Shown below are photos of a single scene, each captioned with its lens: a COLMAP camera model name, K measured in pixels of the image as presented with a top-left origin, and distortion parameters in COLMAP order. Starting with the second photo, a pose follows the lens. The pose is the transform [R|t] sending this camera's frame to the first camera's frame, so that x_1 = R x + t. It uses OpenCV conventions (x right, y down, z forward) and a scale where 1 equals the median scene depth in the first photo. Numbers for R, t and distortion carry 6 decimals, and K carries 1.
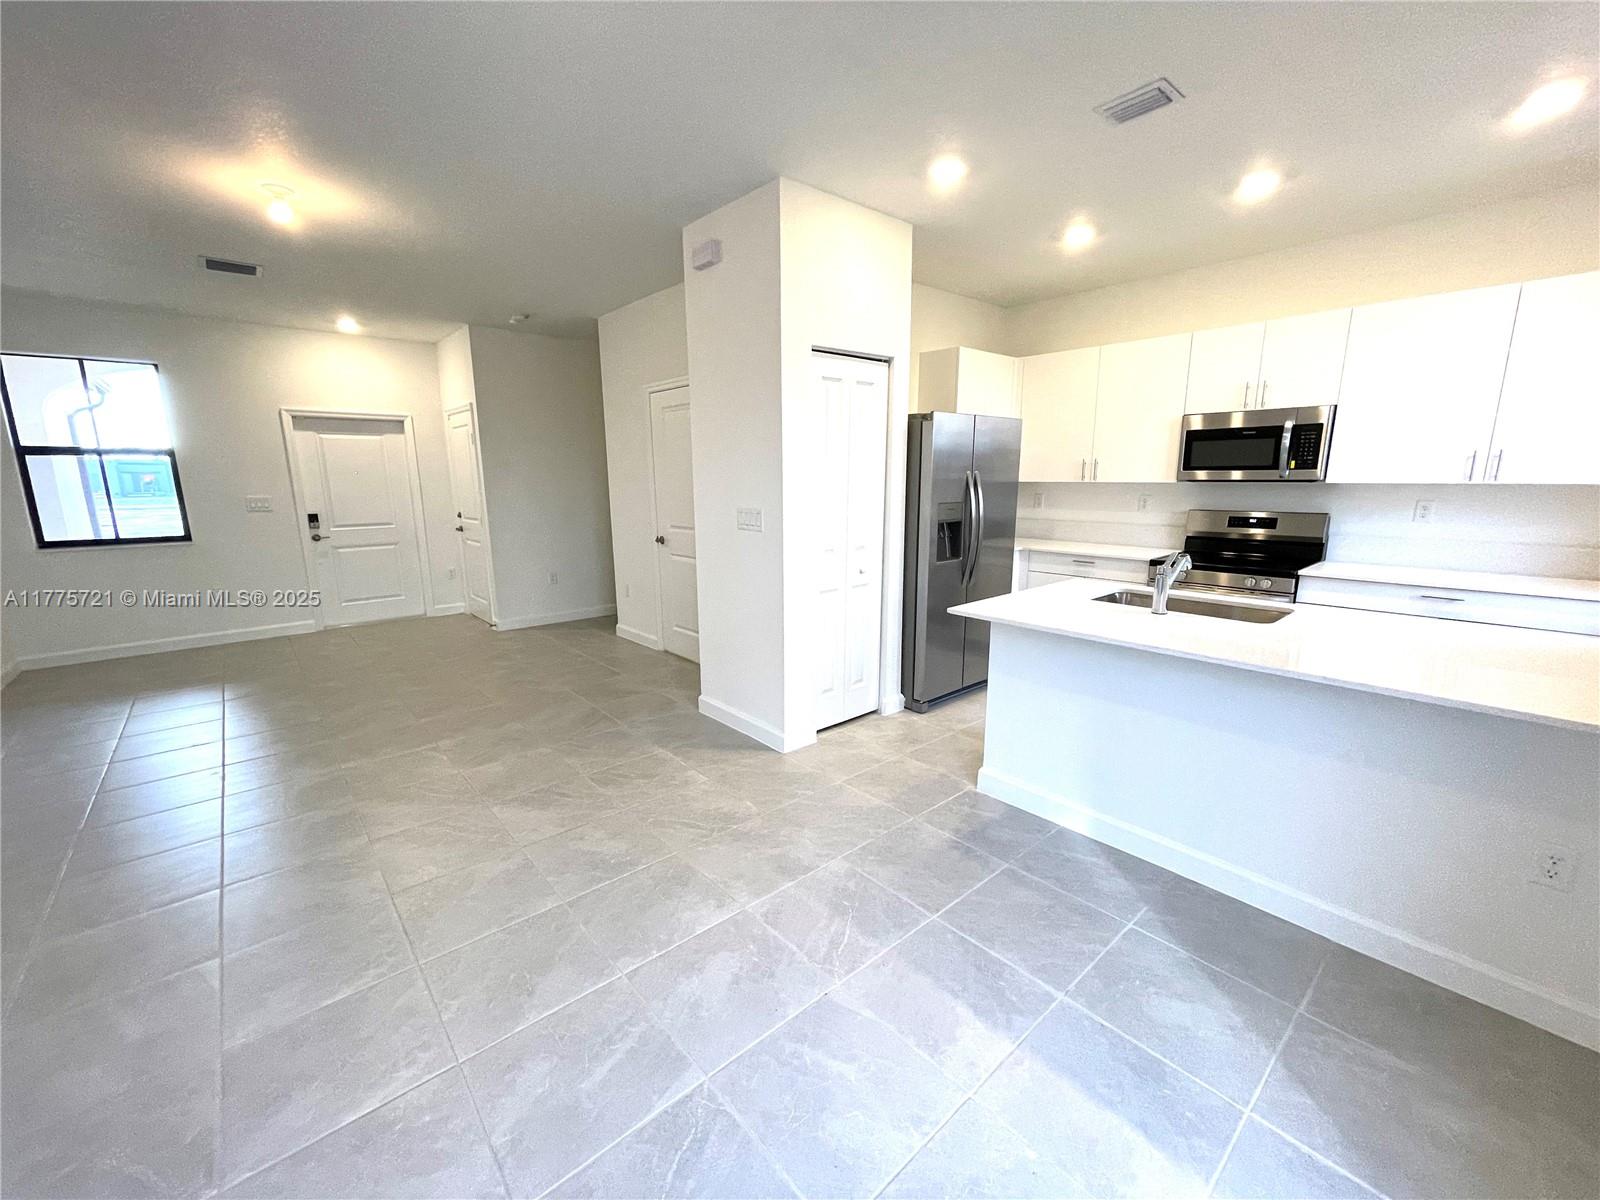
lens RADIAL K [[649.3, 0, 798.9], [0, 649.3, 606.3], [0, 0, 1]] dist [-0.011294, 0.007388]
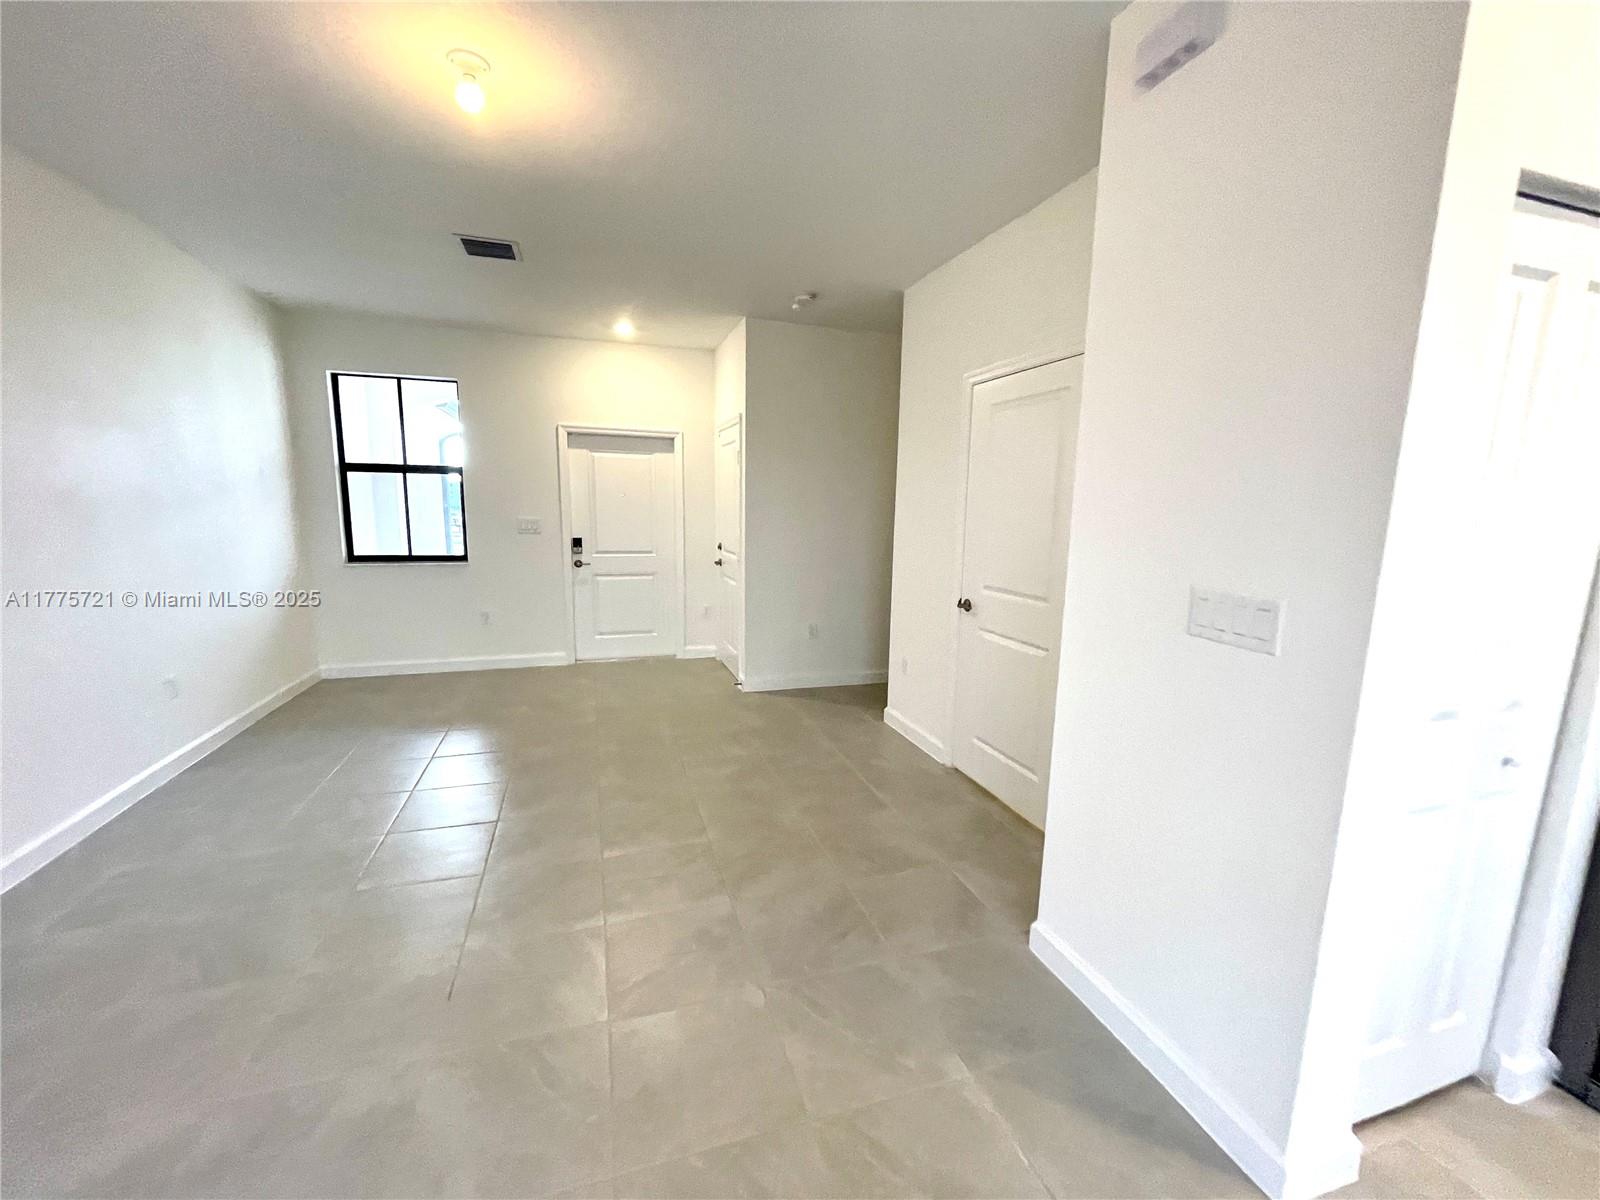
lens RADIAL K [[647.8, 0, 800.5], [0, 647.8, 603.8], [0, 0, 1]] dist [0.001283, -0.000264]
pose [[0.919656, 0.084722, -0.383477, -0.146938], [-0.103316, 0.994251, -0.028113, -0.086320], [0.378891, 0.065474, 0.923122, 0.416037]]
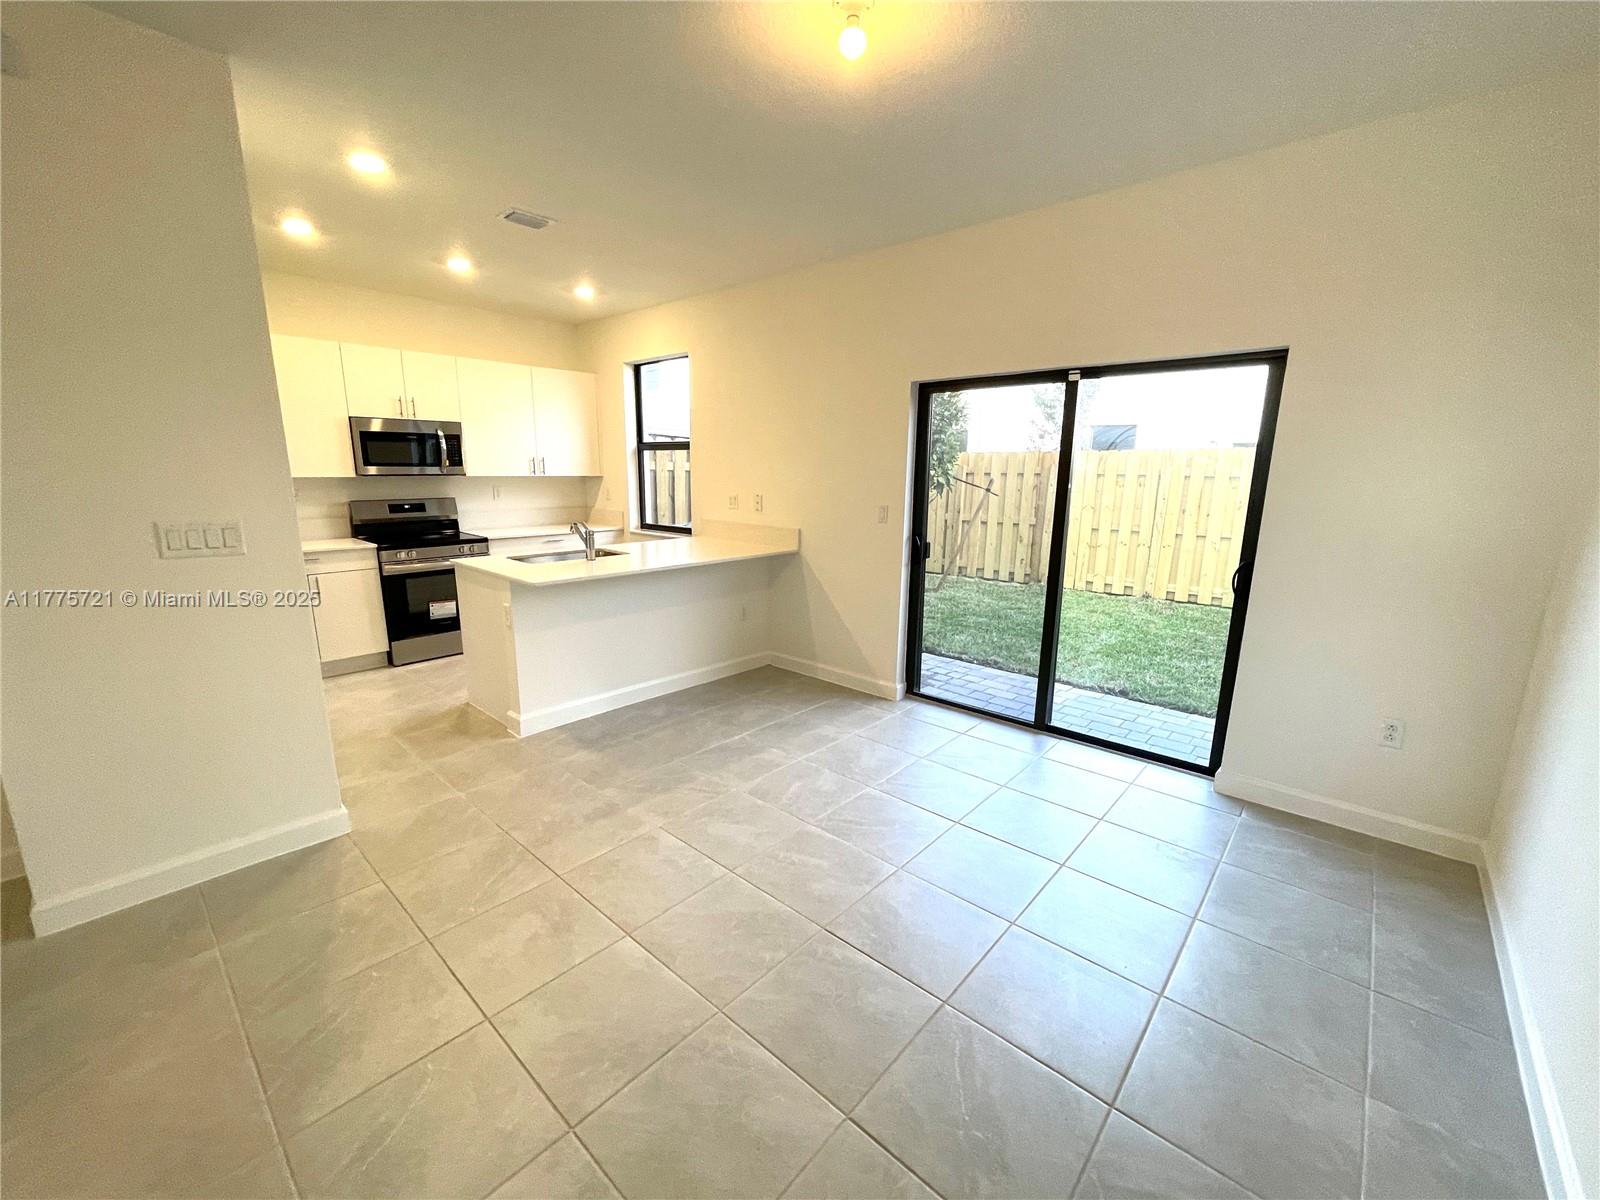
lens RADIAL K [[643.8, 0, 800.2], [0, 643.8, 607.5], [0, 0, 1]] dist [0.000835, -0.000182]
pose [[-0.126429, -0.204112, 0.970749, -0.663578], [0.188240, 0.955884, 0.225502, -0.085325], [-0.973951, 0.211244, -0.082429, 0.409170]]
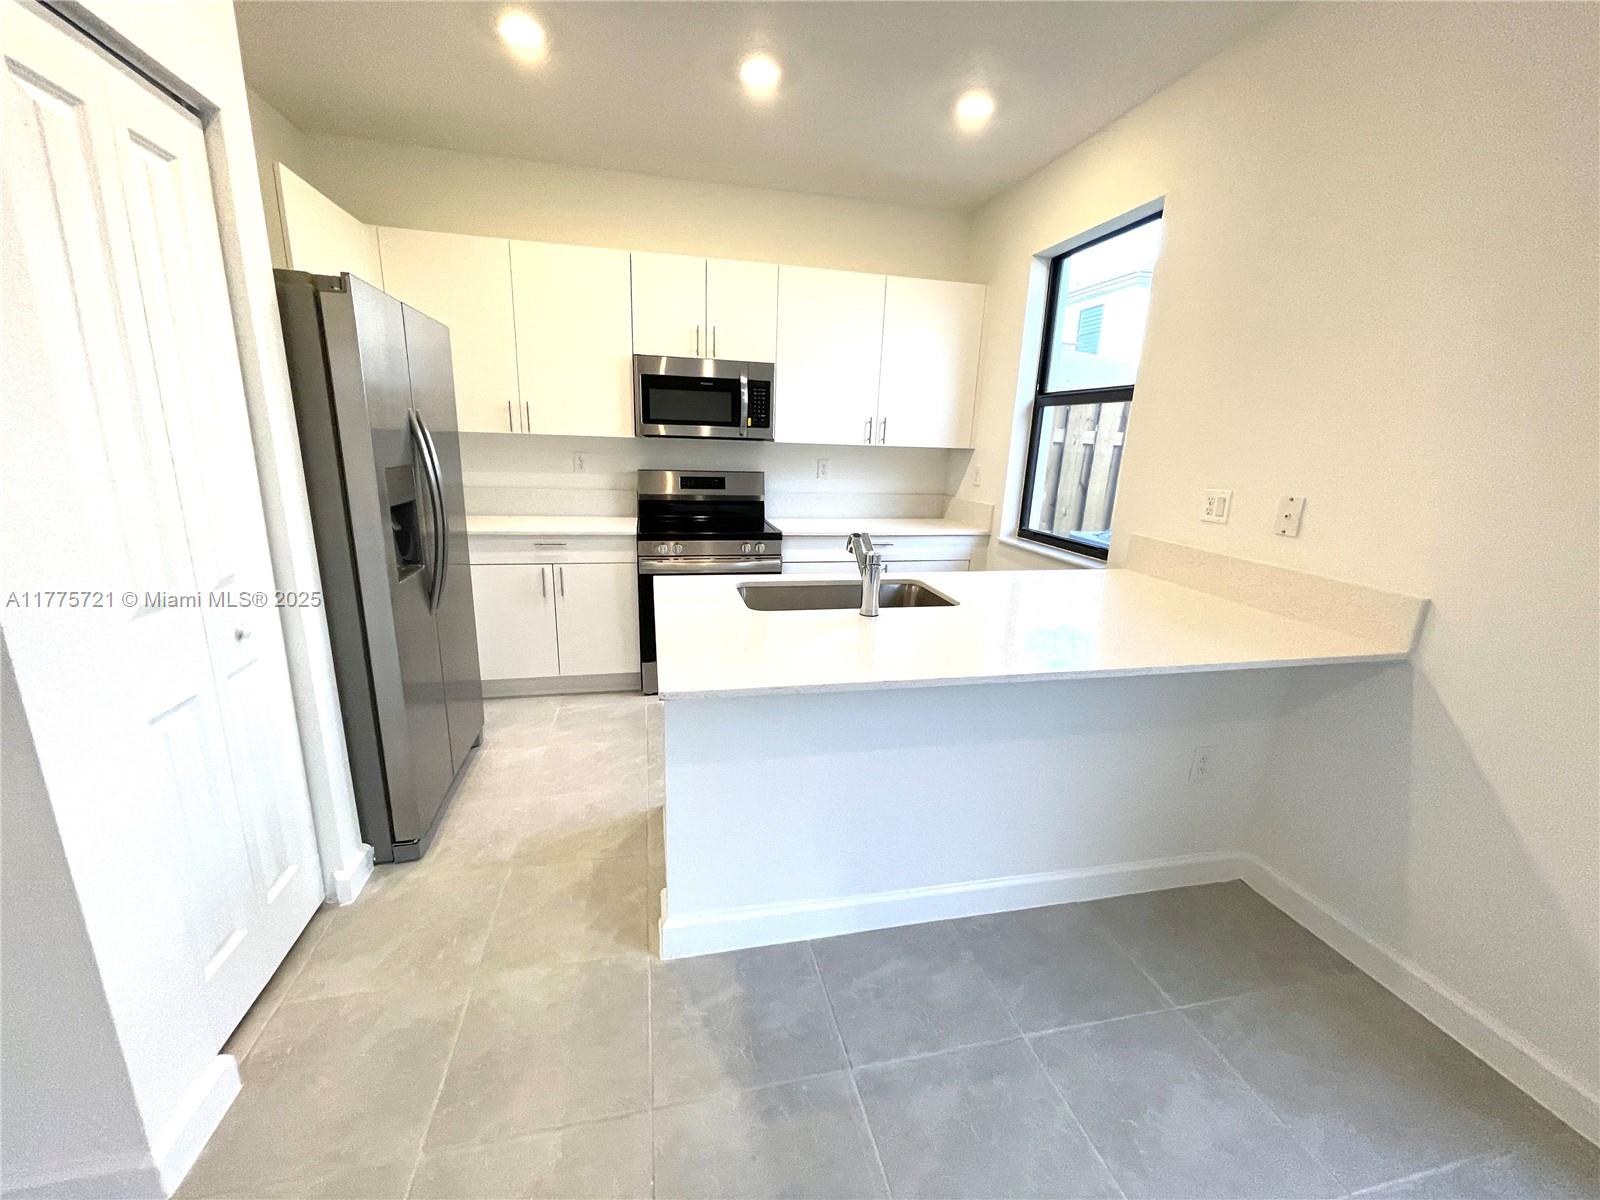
lens RADIAL K [[647.4, 0, 796.0], [0, 647.4, 605.6], [0, 0, 1]] dist [-0.000470, -0.000420]
pose [[0.469945, -0.197629, 0.860287, -0.084972], [0.139732, 0.978981, 0.148566, -0.077519], [-0.871566, 0.050391, 0.487682, 0.439553]]
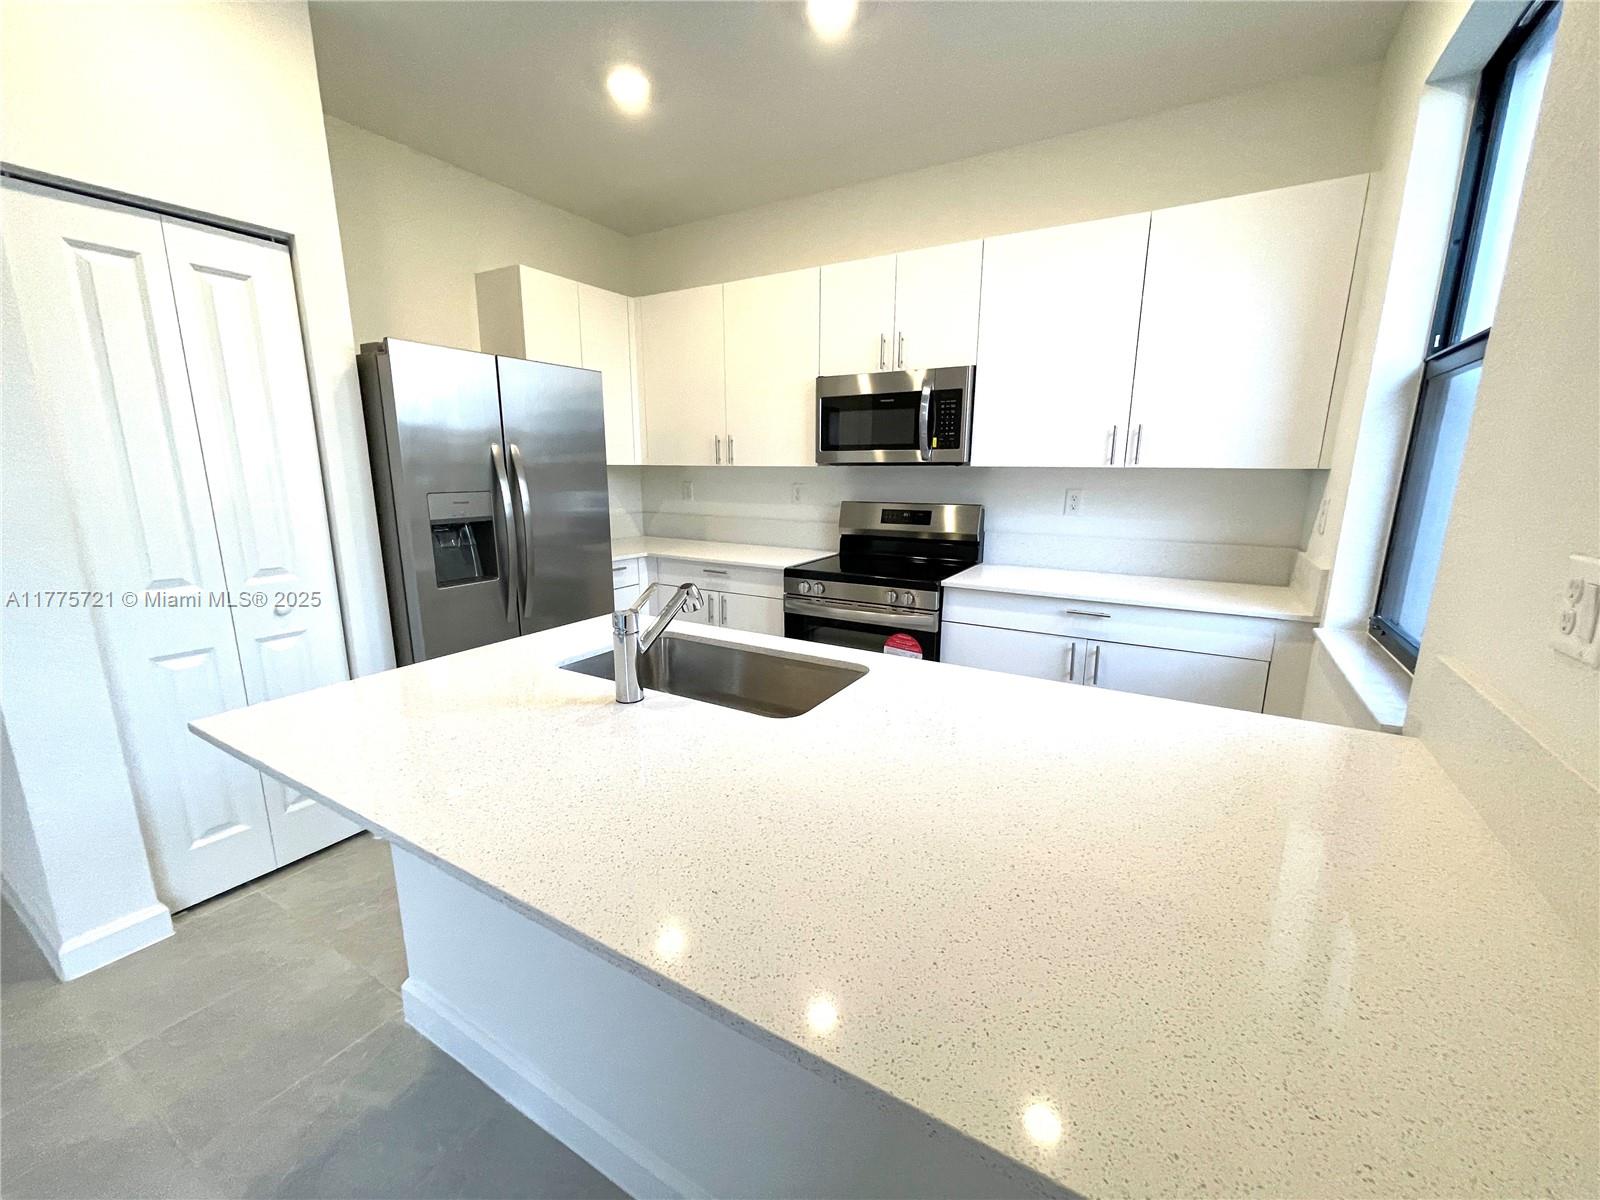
lens RADIAL K [[646.4, 0, 797.7], [0, 646.4, 606.5], [0, 0, 1]] dist [0.001183, 0.000037]
pose [[0.949327, -0.055301, 0.309387, 0.326160], [0.051358, 0.998462, 0.020882, -0.043377], [-0.310066, -0.003934, 0.950707, 0.284821]]
